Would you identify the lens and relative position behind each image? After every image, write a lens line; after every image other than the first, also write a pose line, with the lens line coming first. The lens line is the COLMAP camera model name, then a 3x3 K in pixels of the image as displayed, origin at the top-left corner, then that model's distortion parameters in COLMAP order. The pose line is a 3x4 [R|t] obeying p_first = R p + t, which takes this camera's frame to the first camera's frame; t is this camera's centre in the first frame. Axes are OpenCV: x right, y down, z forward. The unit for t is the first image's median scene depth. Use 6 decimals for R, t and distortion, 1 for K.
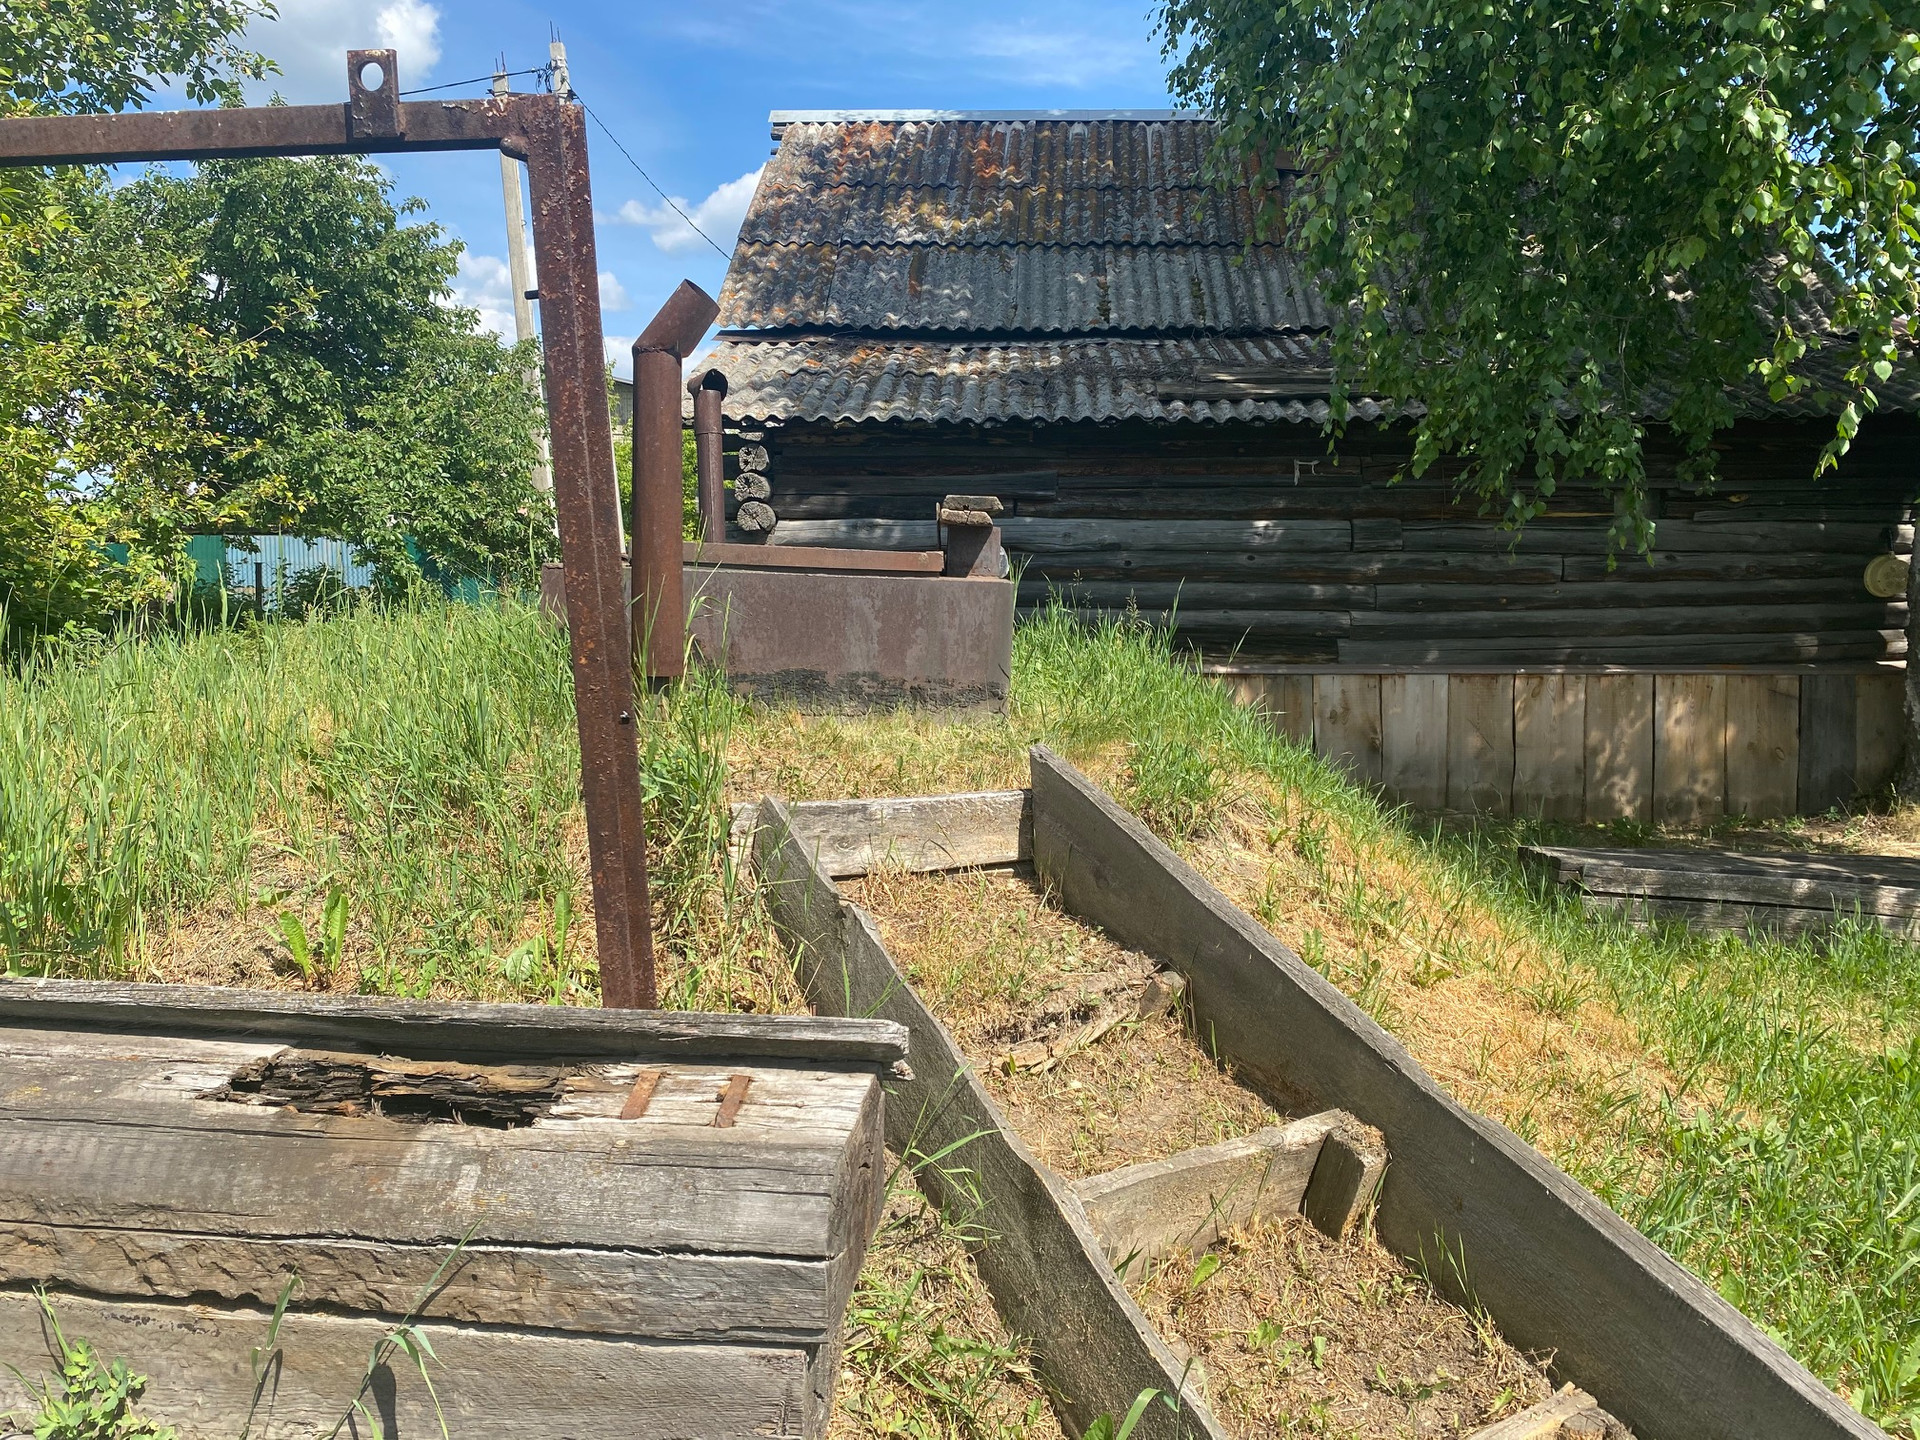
lens RADIAL K [[1486.7, 0, 963.2], [0, 1486.7, 716.2], [0, 0, 1]] dist [0.068796, -0.004171]
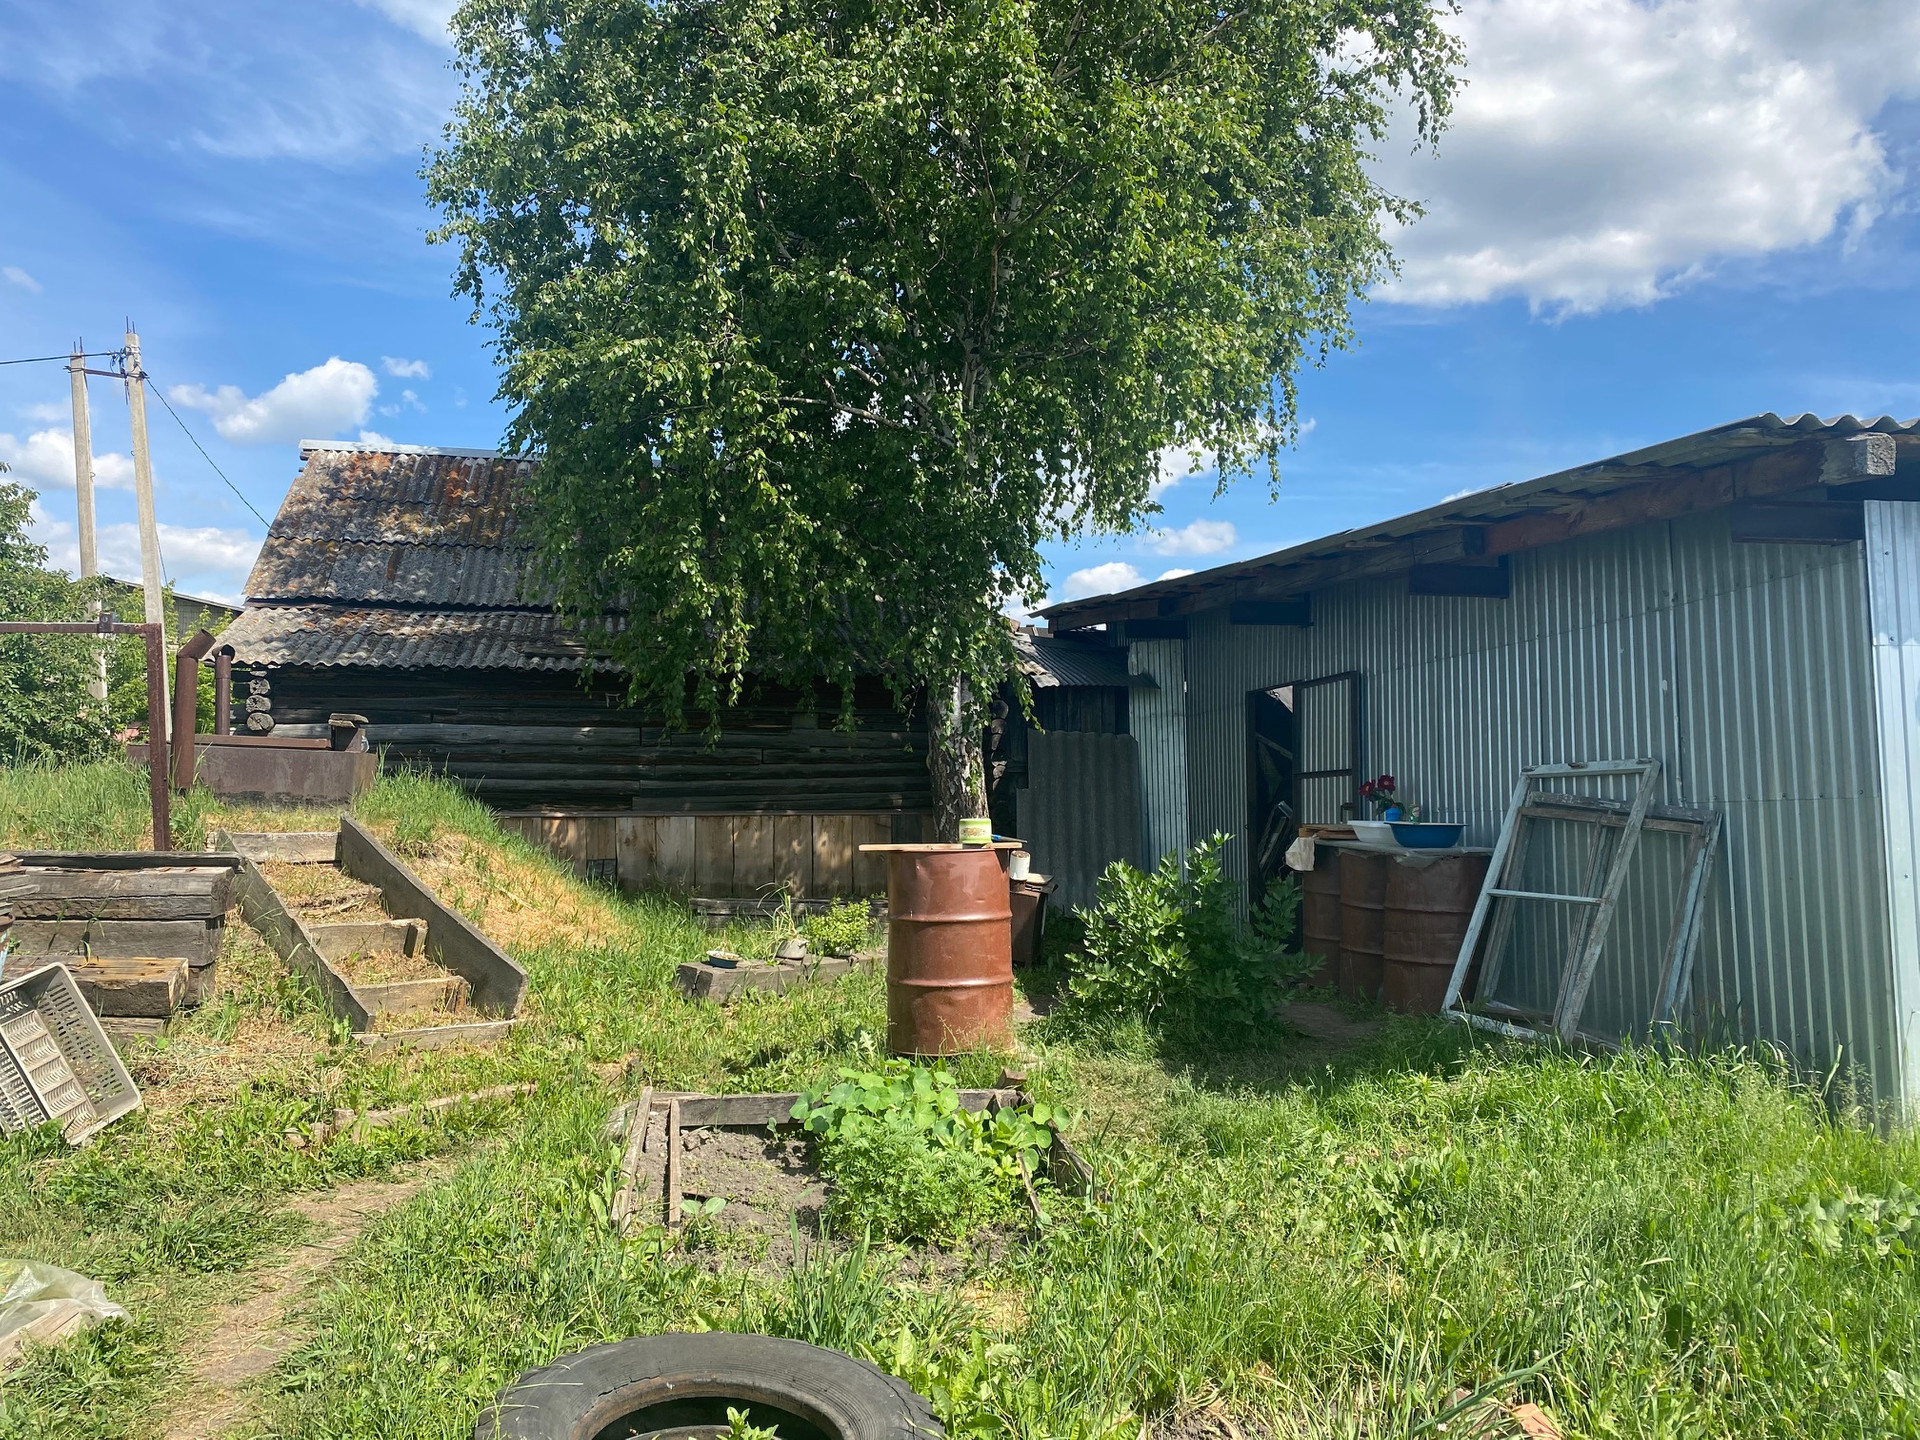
lens RADIAL K [[1465.9, 0, 950.7], [0, 1465.9, 712.8], [0, 0, 1]] dist [0.012477, -0.003489]
pose [[0.965437, 0.010642, 0.260419, 0.143922], [0.025792, 0.990361, -0.136088, 0.079076], [-0.259357, 0.138101, 0.955857, -0.614965]]
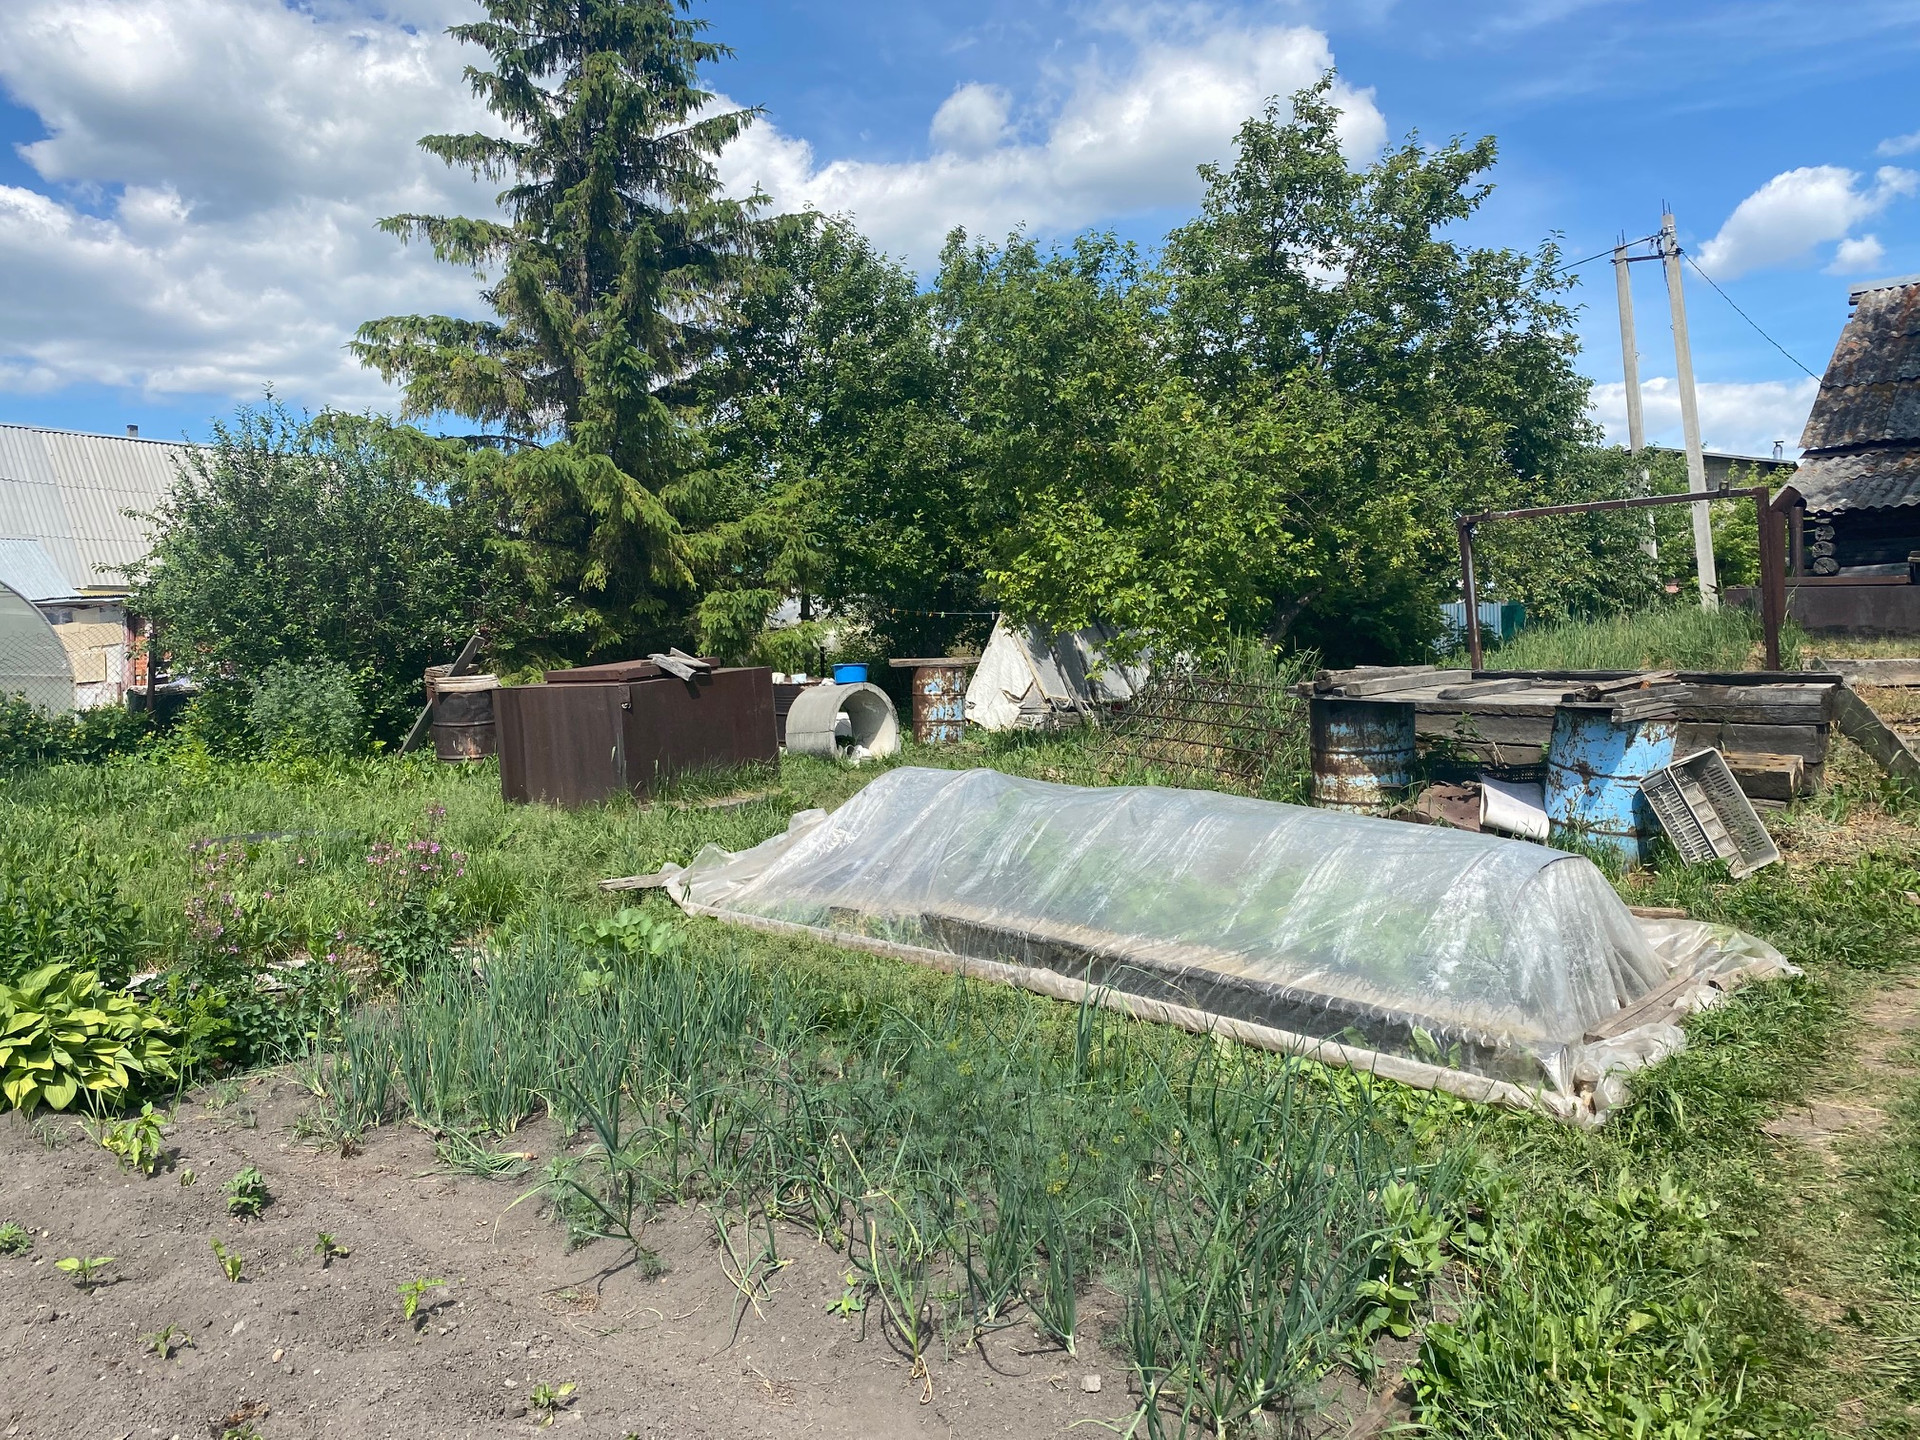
lens RADIAL K [[1466.1, 0, 946.8], [0, 1466.1, 704.7], [0, 0, 1]] dist [0.007851, -0.009159]
pose [[0.770102, -0.000157, -0.637921, 0.139564], [-0.033519, 0.998609, -0.040710, 0.112230], [0.637040, 0.052734, 0.769025, -0.819670]]
